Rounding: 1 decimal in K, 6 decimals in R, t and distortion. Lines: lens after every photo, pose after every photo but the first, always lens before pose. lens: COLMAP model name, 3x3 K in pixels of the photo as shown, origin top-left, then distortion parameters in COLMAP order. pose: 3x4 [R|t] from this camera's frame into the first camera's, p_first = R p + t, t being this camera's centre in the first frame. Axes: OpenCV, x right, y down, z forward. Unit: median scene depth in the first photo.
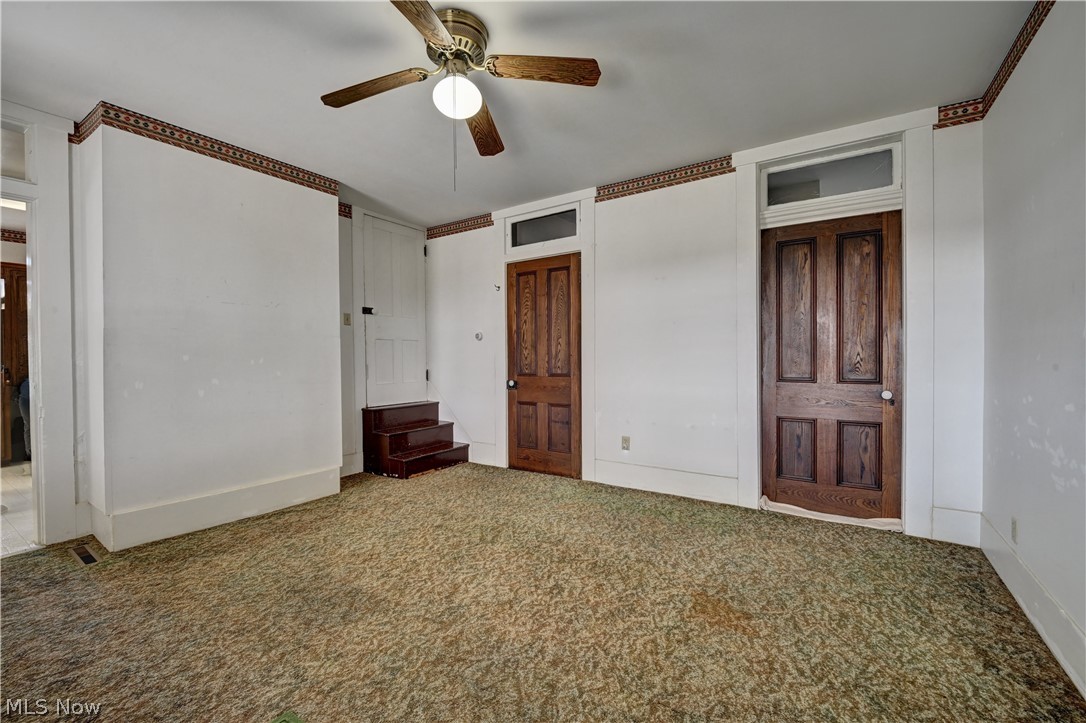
lens RADIAL K [[447.8, 0, 542.6], [0, 447.8, 365.8], [0, 0, 1]] dist [-0.002175, -0.000425]
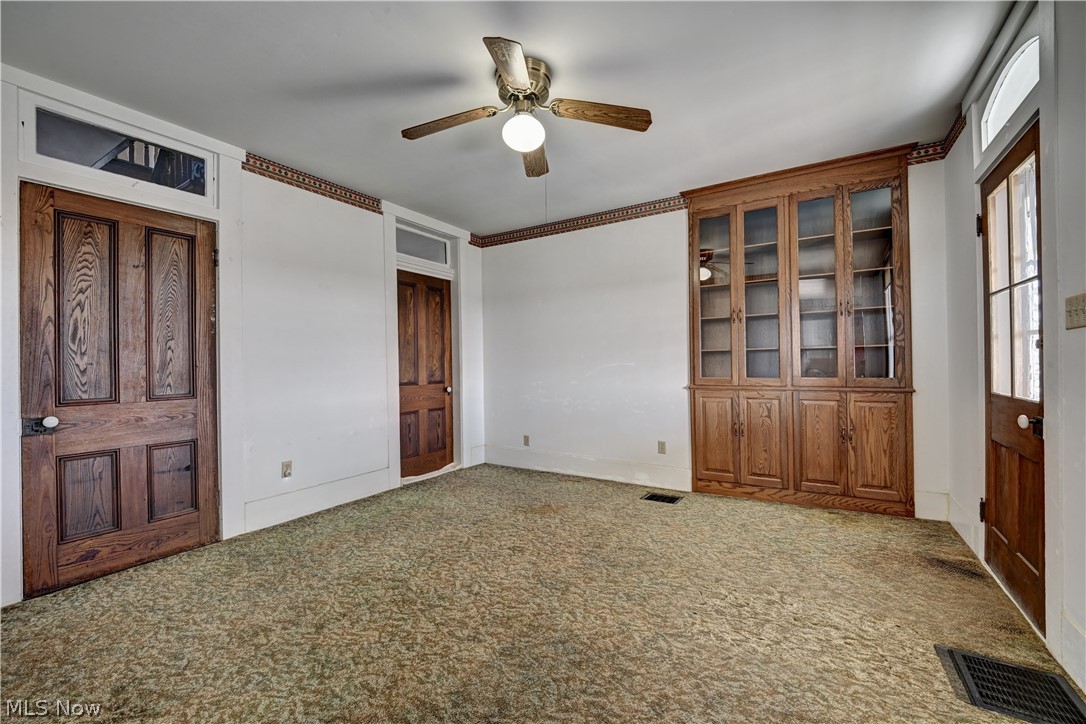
lens RADIAL K [[454.8, 0, 543.0], [0, 454.8, 362.0], [0, 0, 1]] dist [0.017991, -0.015615]
pose [[-0.037475, 0.015789, 0.999173, -0.839121], [0.040416, 0.999081, -0.014271, 0.001487], [-0.998480, 0.039847, -0.038078, 0.640217]]
